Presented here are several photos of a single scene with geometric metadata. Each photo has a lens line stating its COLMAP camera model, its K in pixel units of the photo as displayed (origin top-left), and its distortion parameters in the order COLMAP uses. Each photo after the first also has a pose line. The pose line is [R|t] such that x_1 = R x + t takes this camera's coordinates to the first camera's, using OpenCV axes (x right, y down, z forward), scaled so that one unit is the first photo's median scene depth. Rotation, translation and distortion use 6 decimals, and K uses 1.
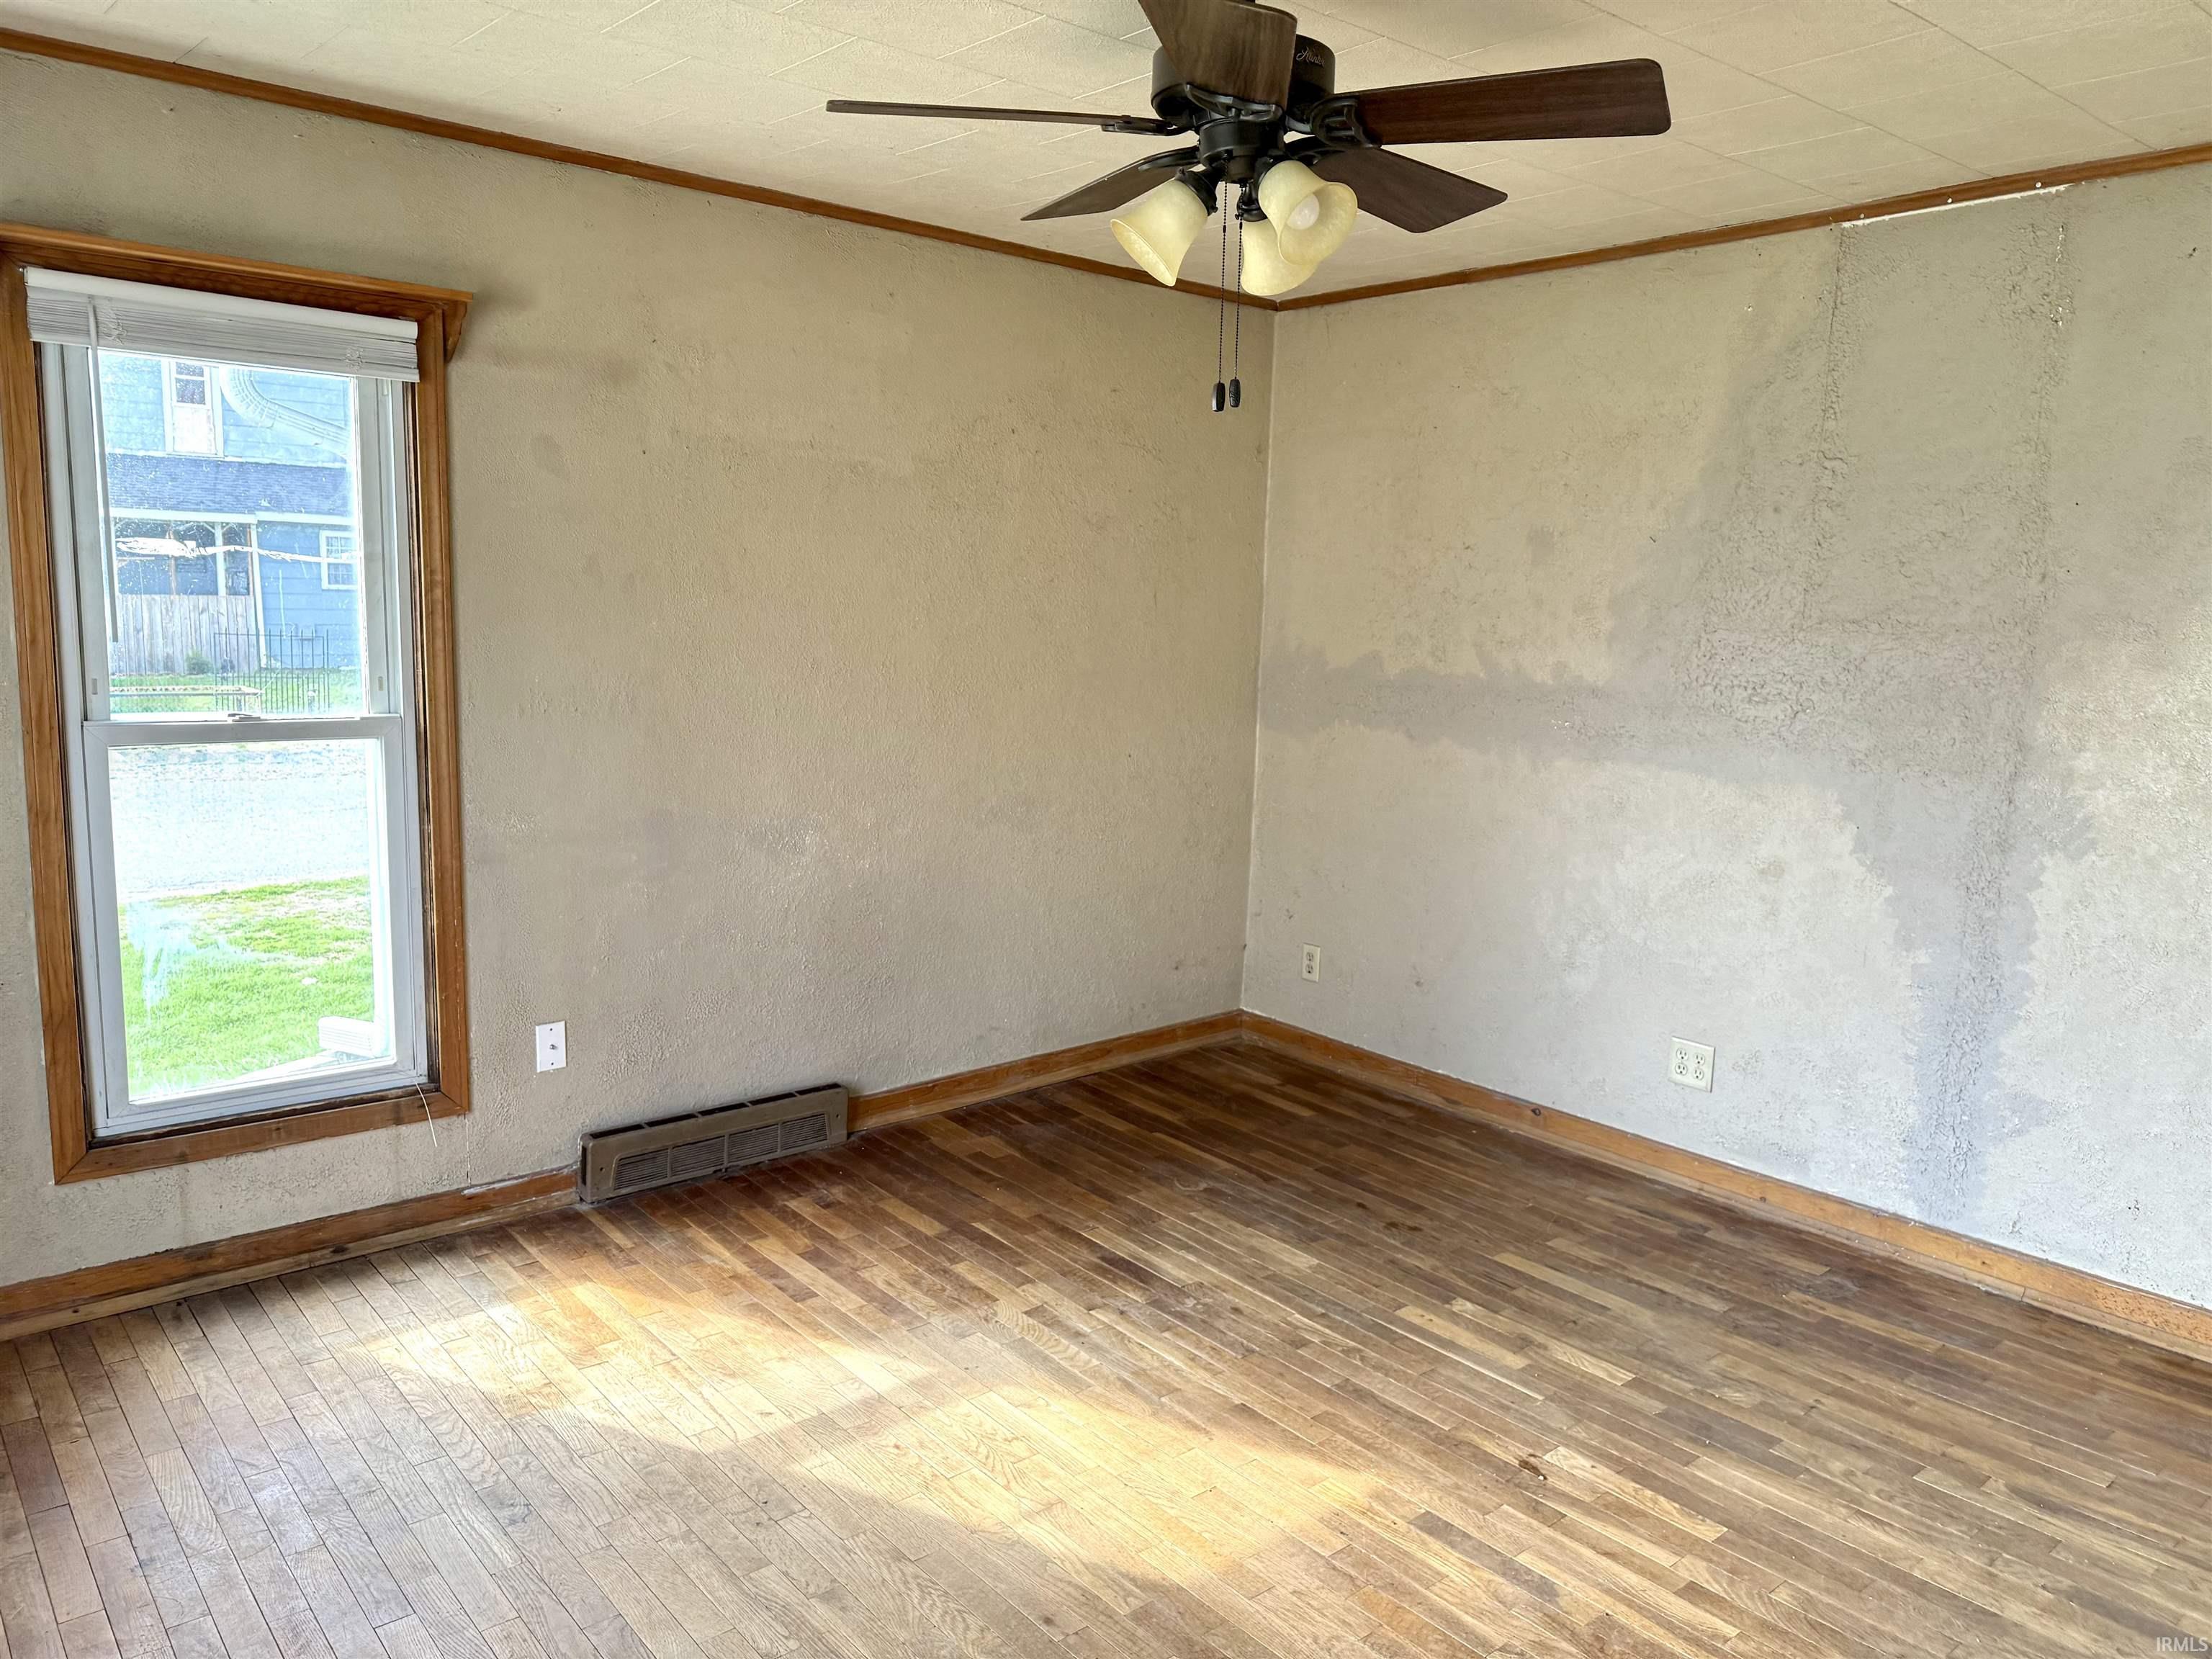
lens RADIAL K [[1562.4, 0, 1106.0], [0, 1562.4, 829.5], [0, 0, 1]] dist [0.132922, -0.173370]
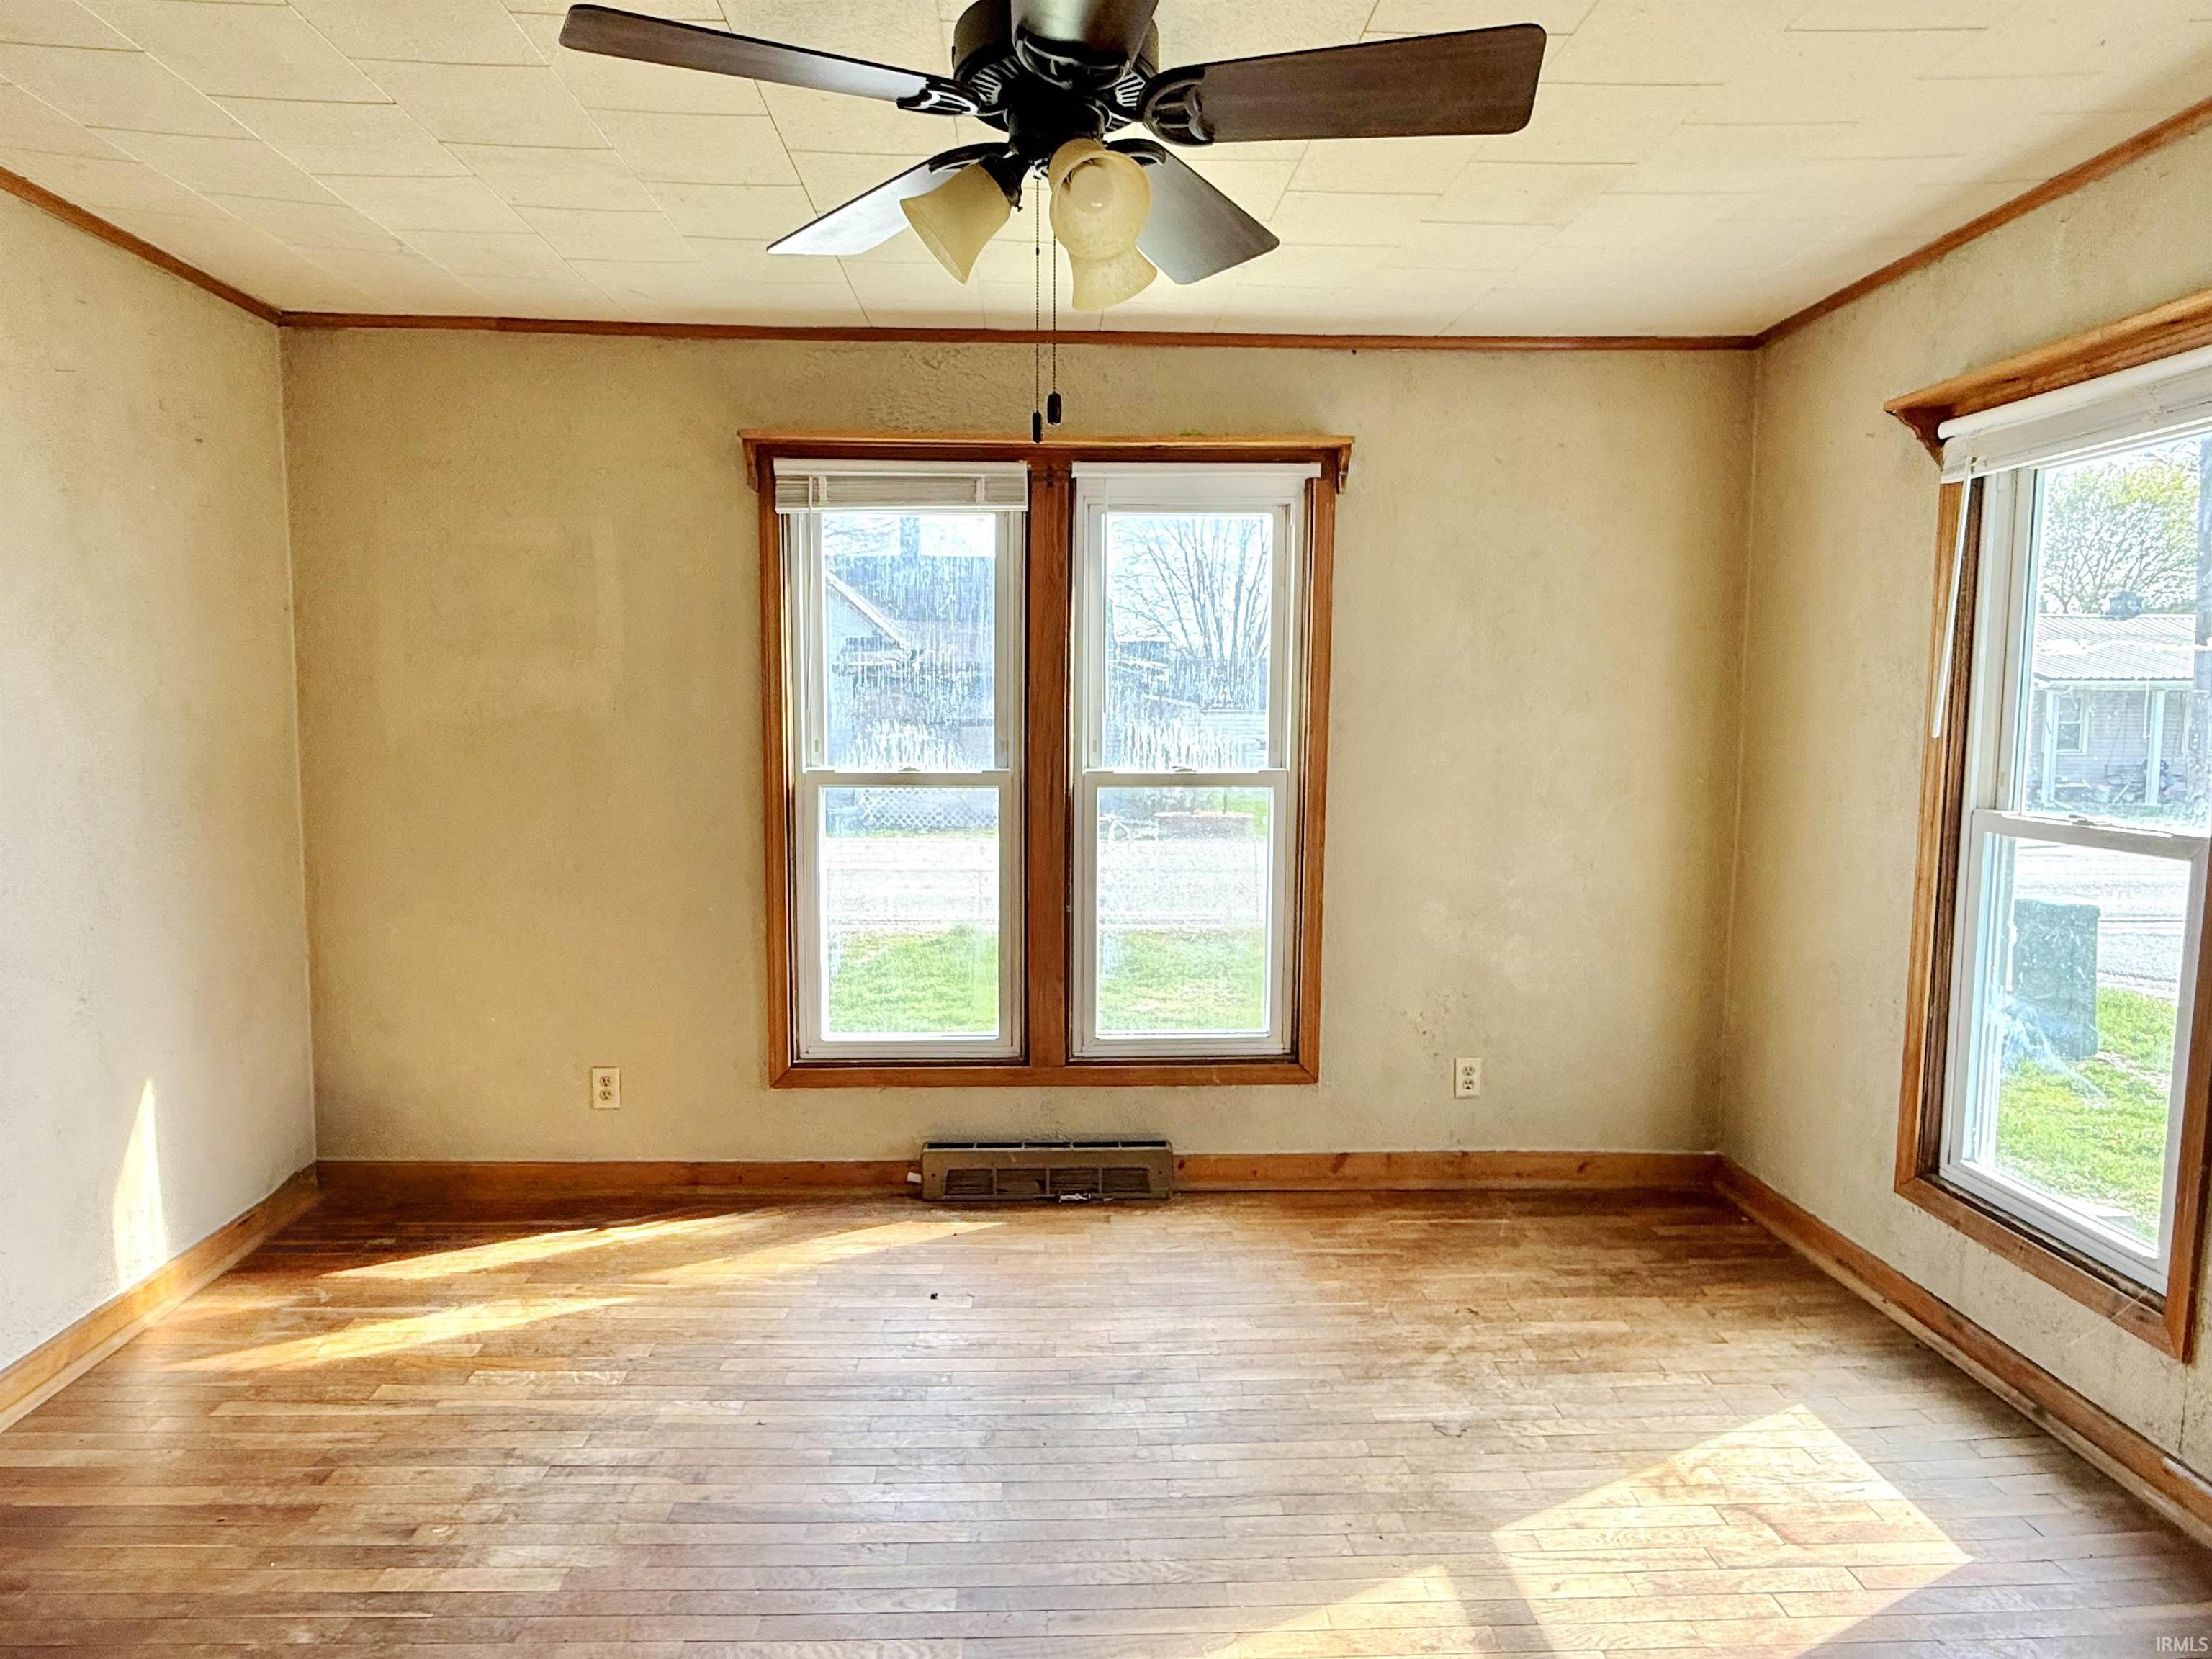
lens RADIAL K [[1313.5, 0, 1073.0], [0, 1313.5, 826.5], [0, 0, 1]] dist [0.007061, 0.000295]
pose [[-0.629450, 0.046194, -0.775667, 0.400228], [-0.129874, 0.977935, 0.163633, -0.103719], [0.766111, 0.203737, -0.609562, 0.919188]]
